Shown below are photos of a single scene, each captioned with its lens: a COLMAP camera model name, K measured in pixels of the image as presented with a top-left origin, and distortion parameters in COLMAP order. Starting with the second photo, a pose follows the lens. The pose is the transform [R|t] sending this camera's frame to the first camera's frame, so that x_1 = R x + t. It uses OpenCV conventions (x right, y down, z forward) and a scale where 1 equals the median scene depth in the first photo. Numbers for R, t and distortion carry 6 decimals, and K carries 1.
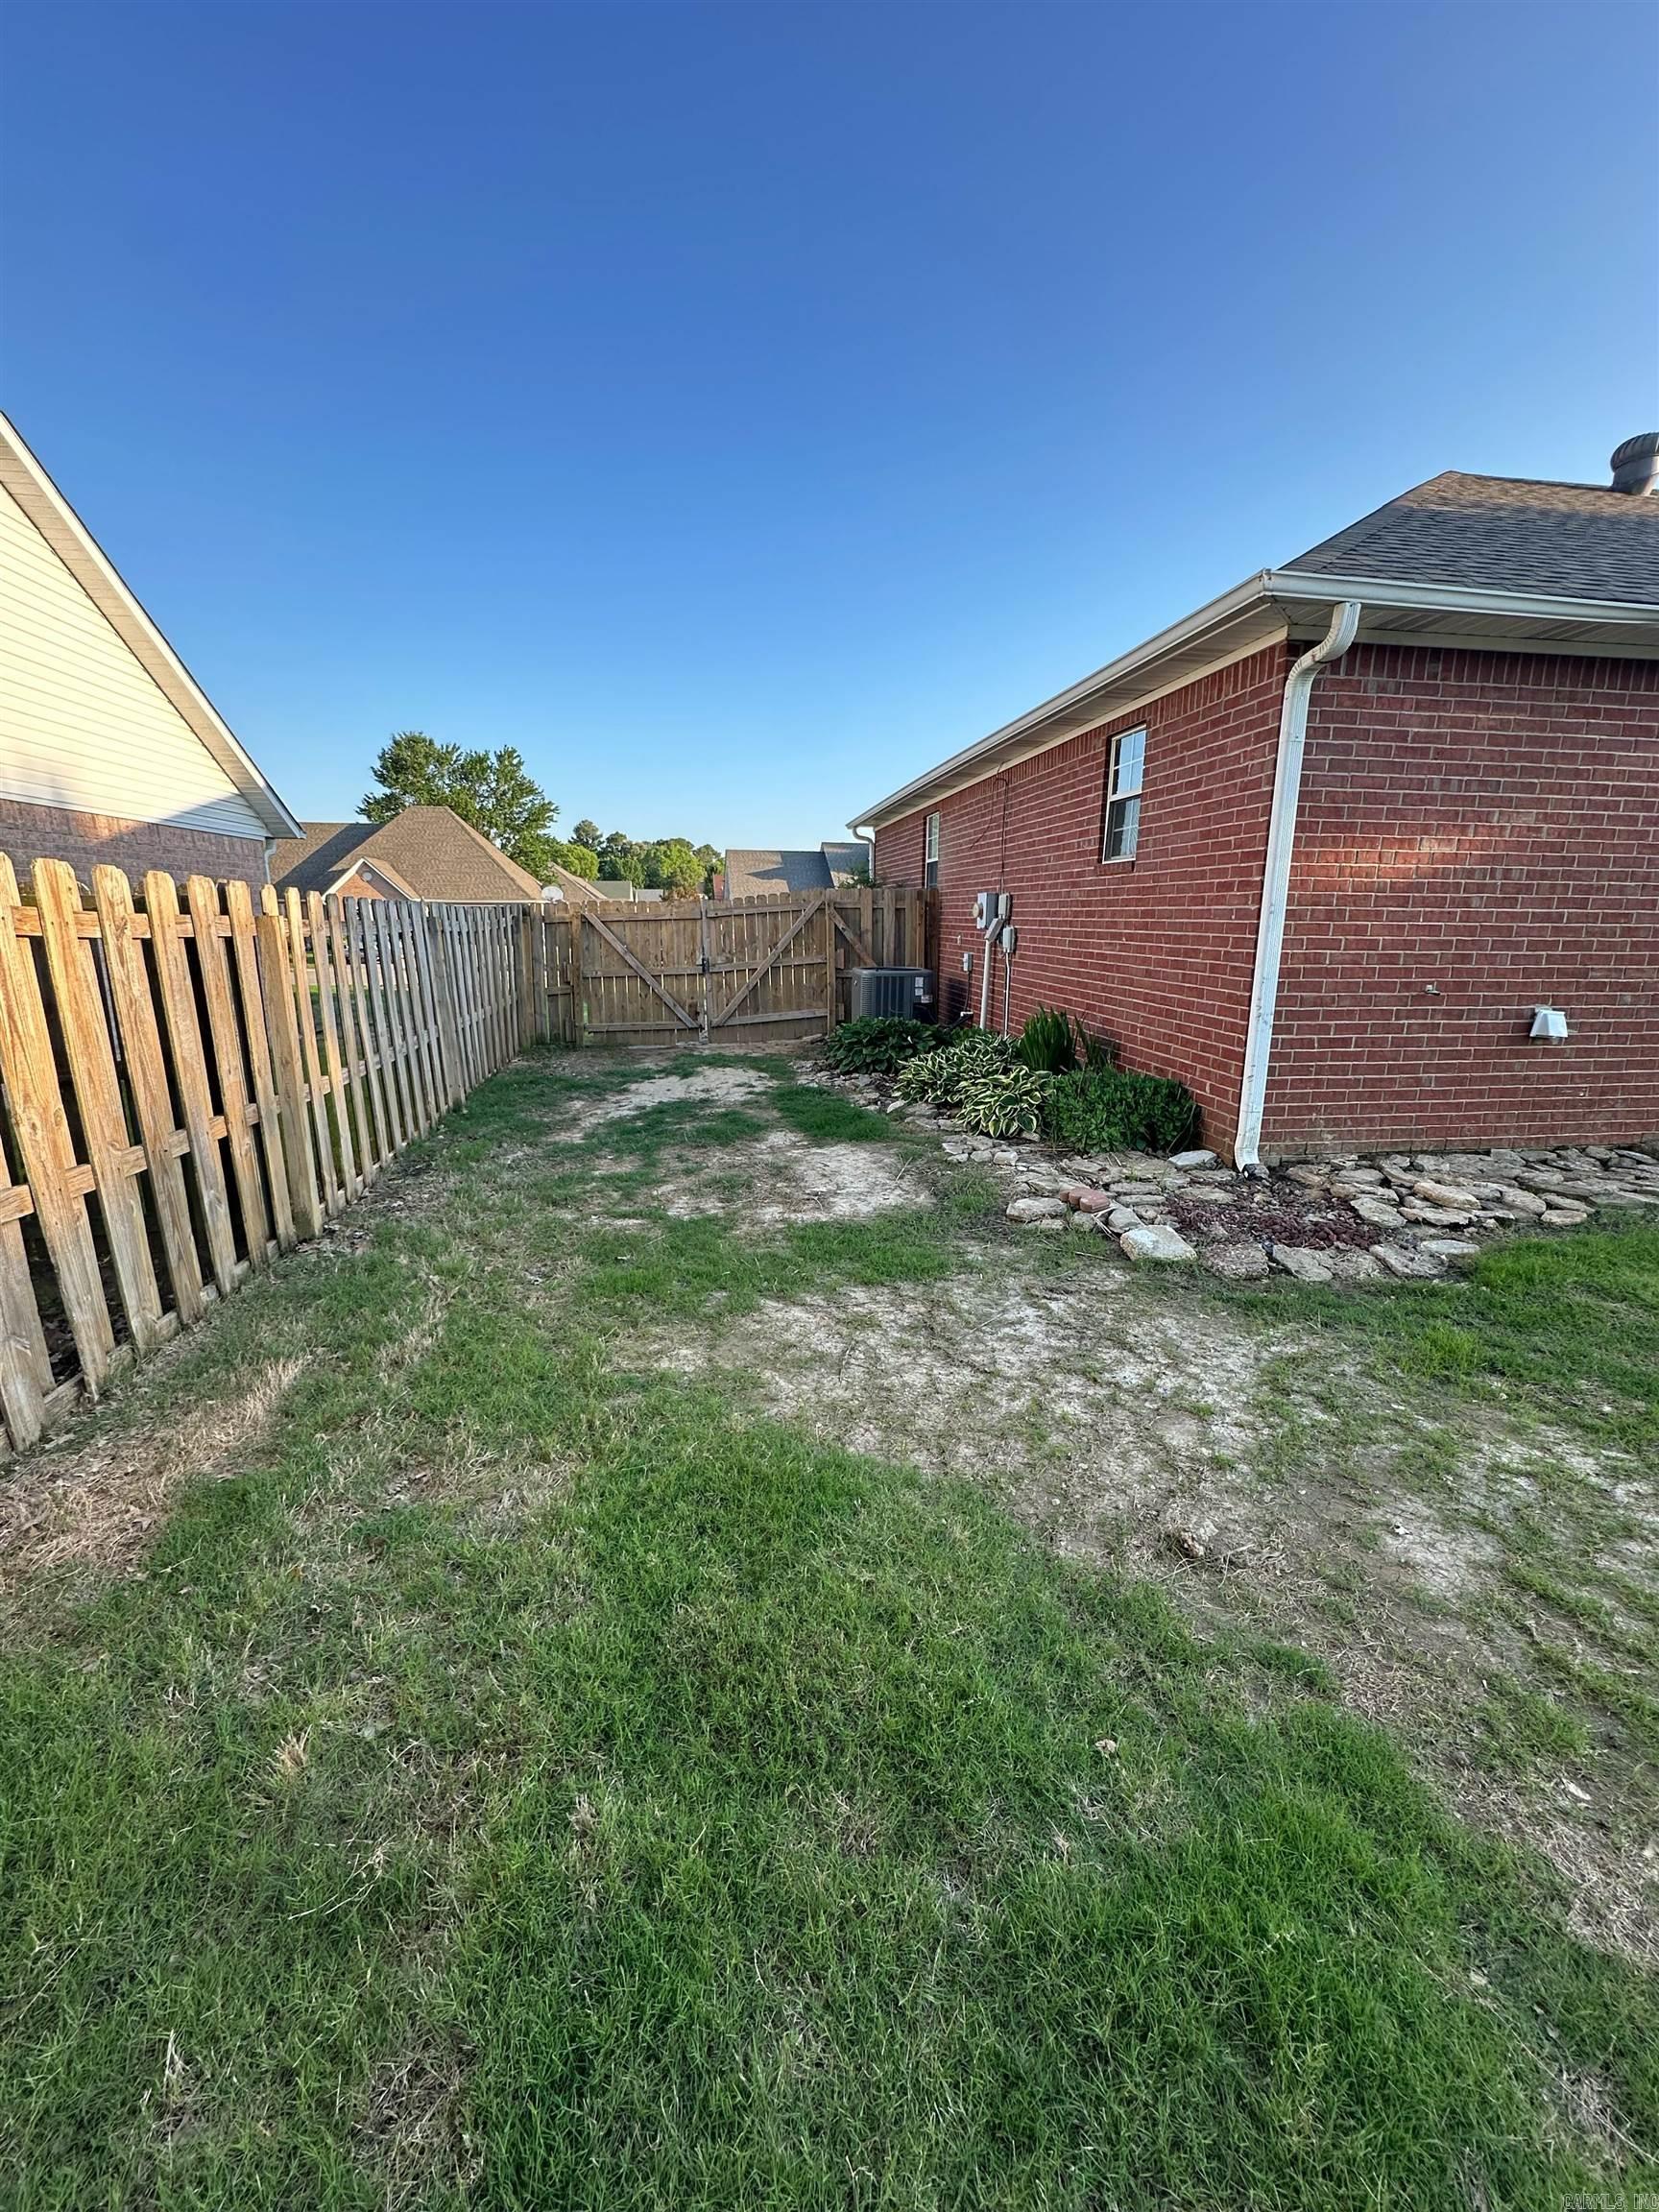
lens RADIAL K [[882.5, 0, 829.5], [0, 882.5, 1106.0], [0, 0, 1]] dist [-0.003830, 0.000710]
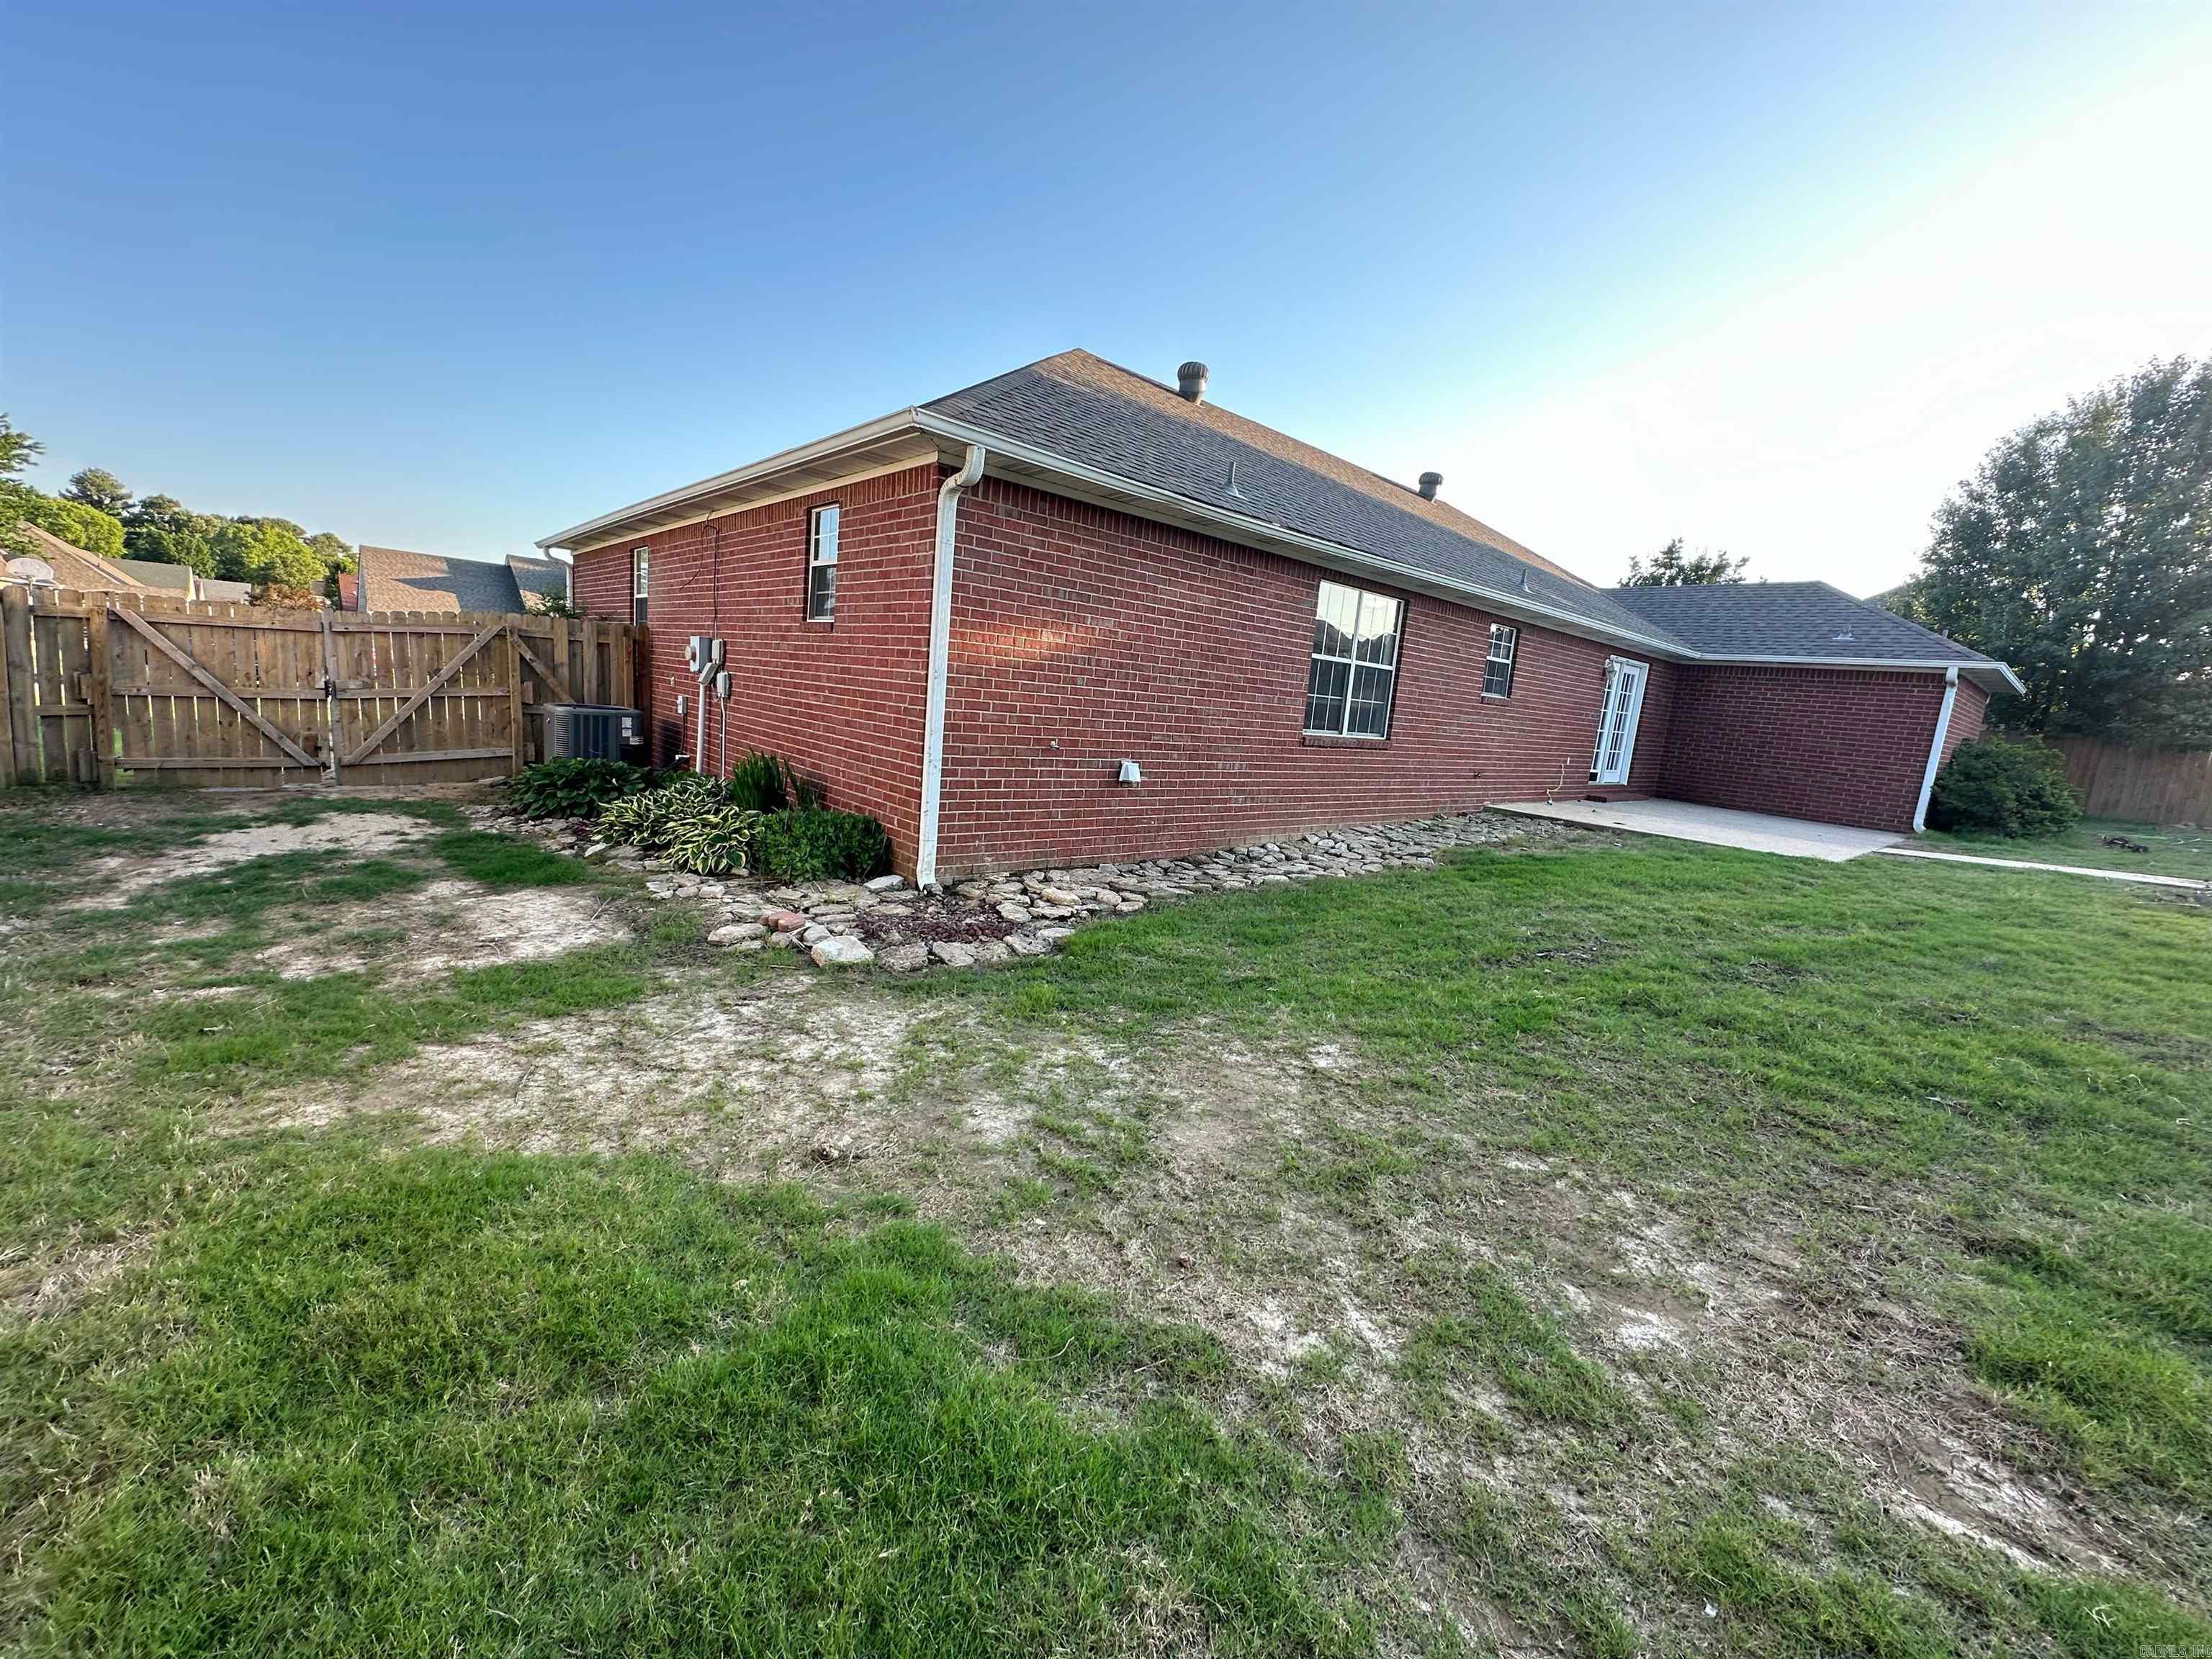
lens RADIAL K [[882.5, 0, 1106.0], [0, 882.5, 829.5], [0, 0, 1]] dist [-0.003830, 0.000710]
pose [[0.834904, -0.019330, 0.550057, 0.017061], [0.035933, 0.999165, -0.019428, 0.024179], [-0.549222, 0.035985, 0.834901, -0.149037]]
